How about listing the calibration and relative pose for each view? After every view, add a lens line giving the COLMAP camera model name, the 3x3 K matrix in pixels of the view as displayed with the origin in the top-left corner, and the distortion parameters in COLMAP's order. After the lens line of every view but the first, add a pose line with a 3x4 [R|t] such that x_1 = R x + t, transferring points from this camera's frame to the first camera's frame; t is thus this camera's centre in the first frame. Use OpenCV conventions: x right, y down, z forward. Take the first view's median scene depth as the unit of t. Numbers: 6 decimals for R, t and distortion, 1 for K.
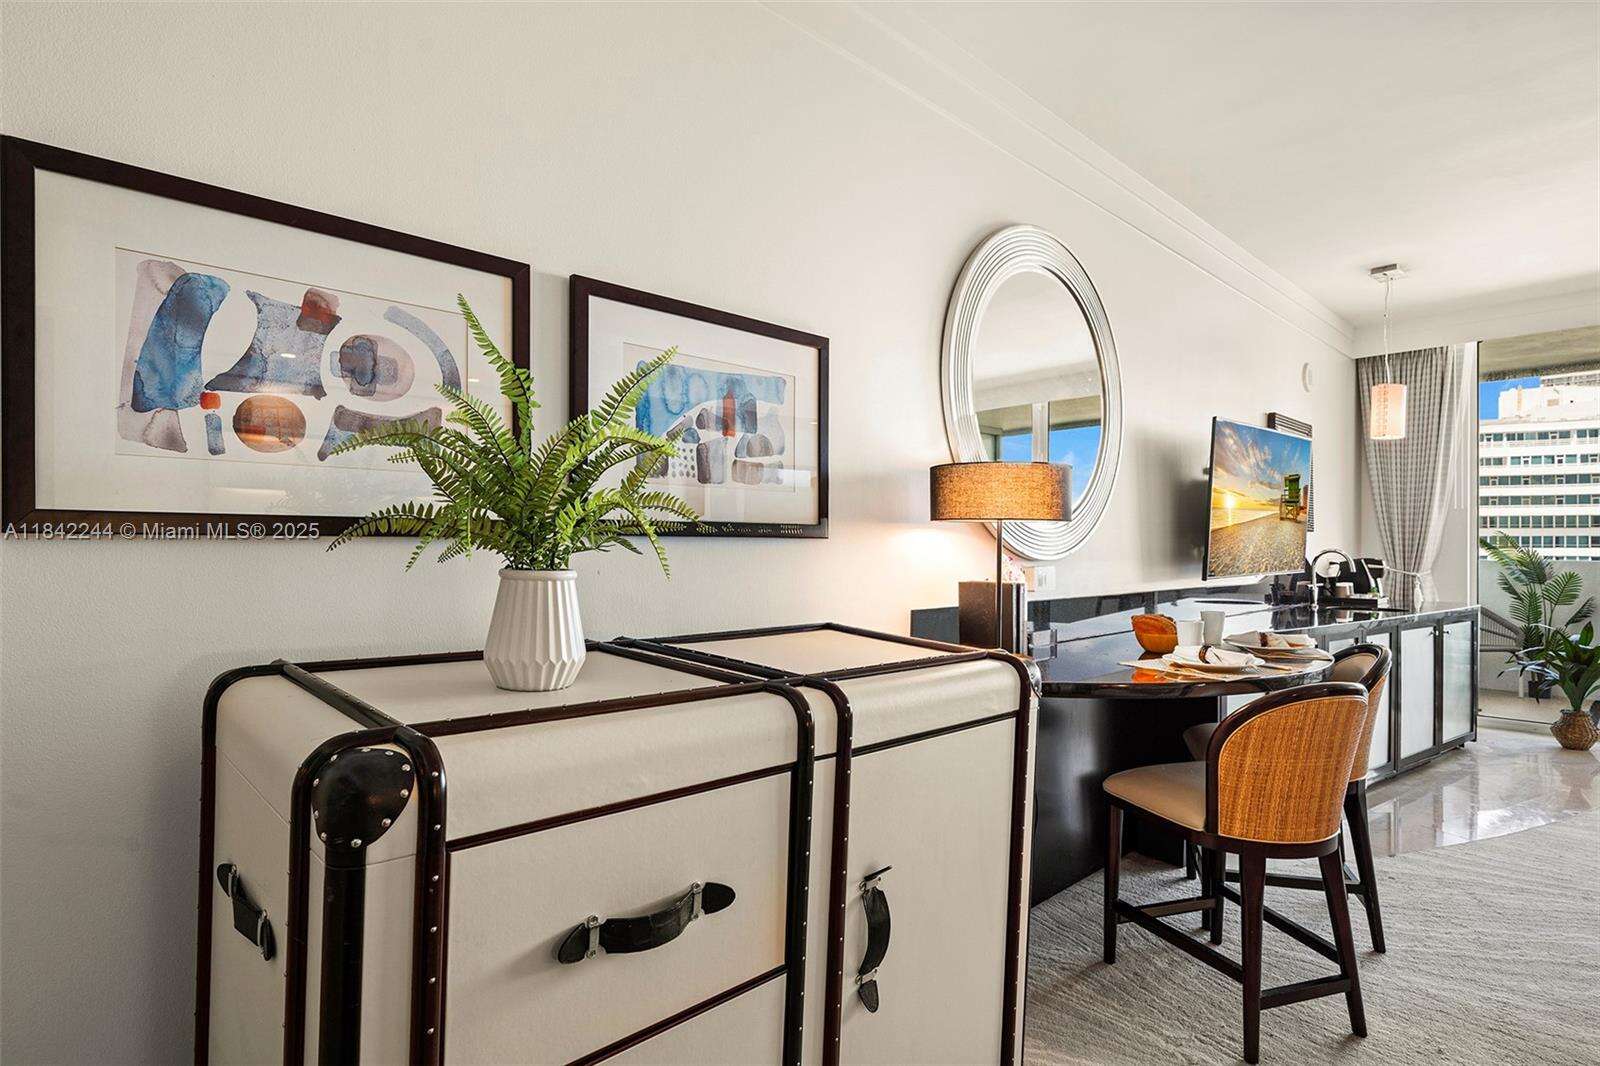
lens RADIAL K [[804.7, 0, 798.4], [0, 804.7, 548.1], [0, 0, 1]] dist [0.007462, -0.004534]
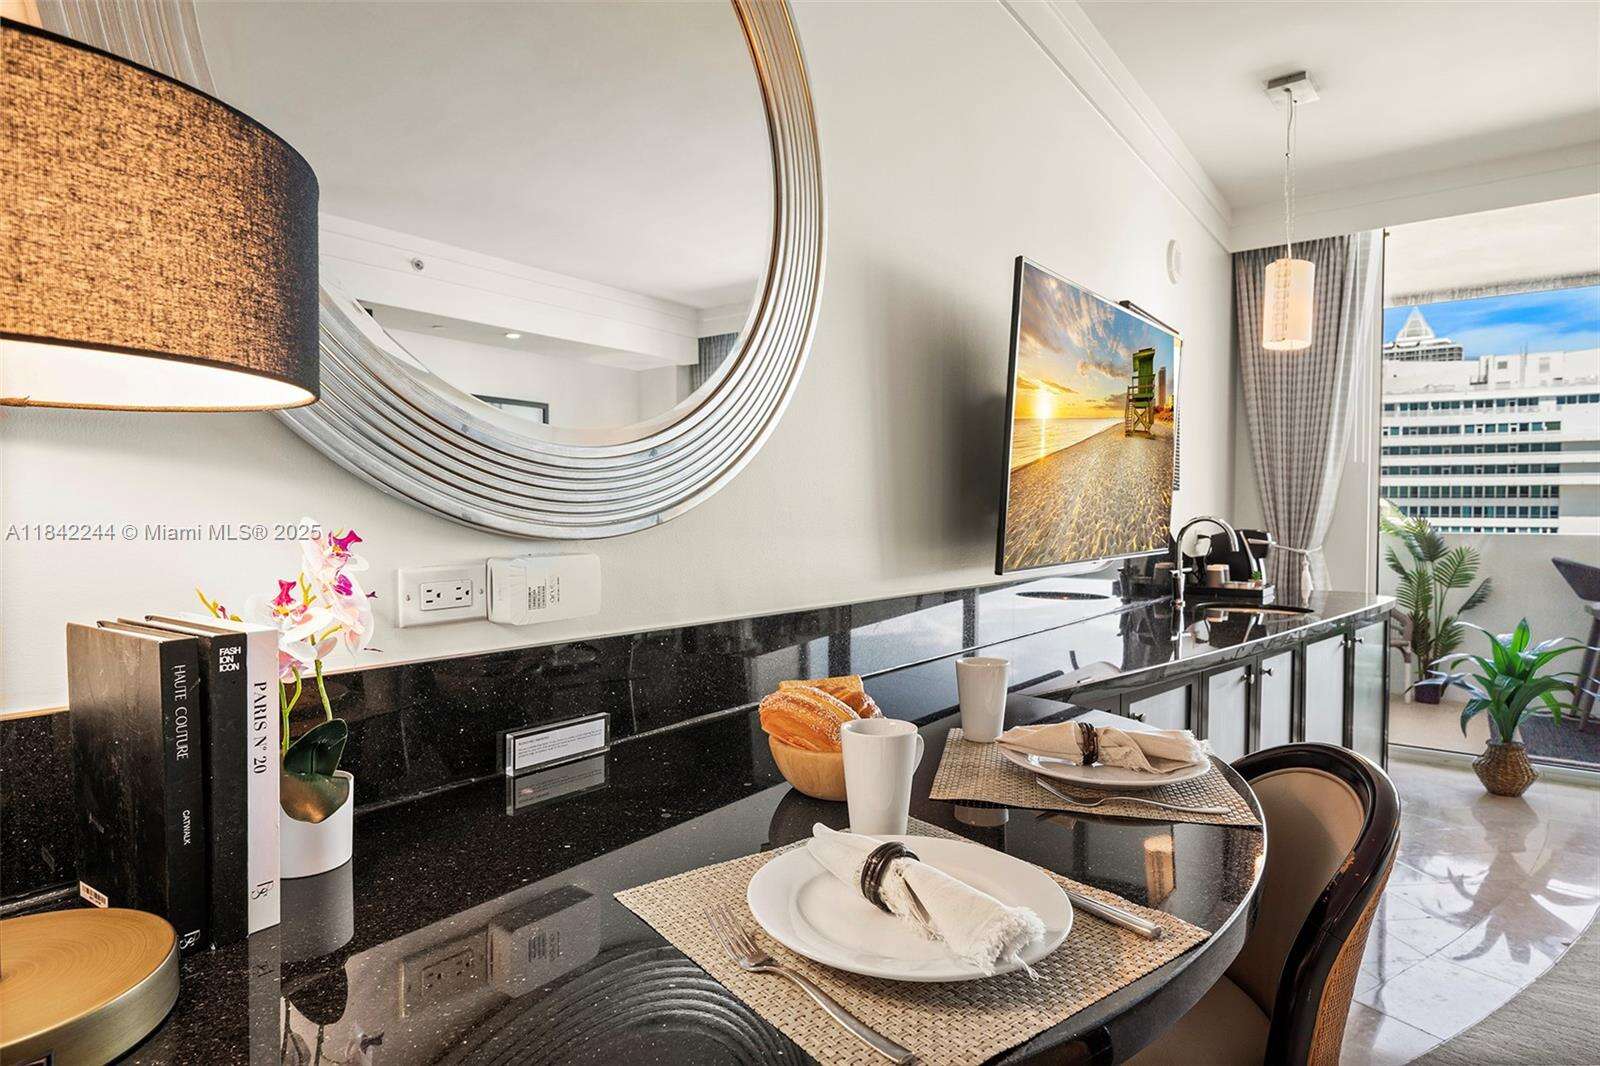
lens RADIAL K [[885.1, 0, 792.0], [0, 885.1, 529.0], [0, 0, 1]] dist [0.004864, -0.000278]
pose [[0.985481, 0.003604, 0.169750, 0.204213], [-0.006575, 0.999835, 0.016947, 0.001858], [-0.169661, -0.017817, 0.985341, 0.340925]]
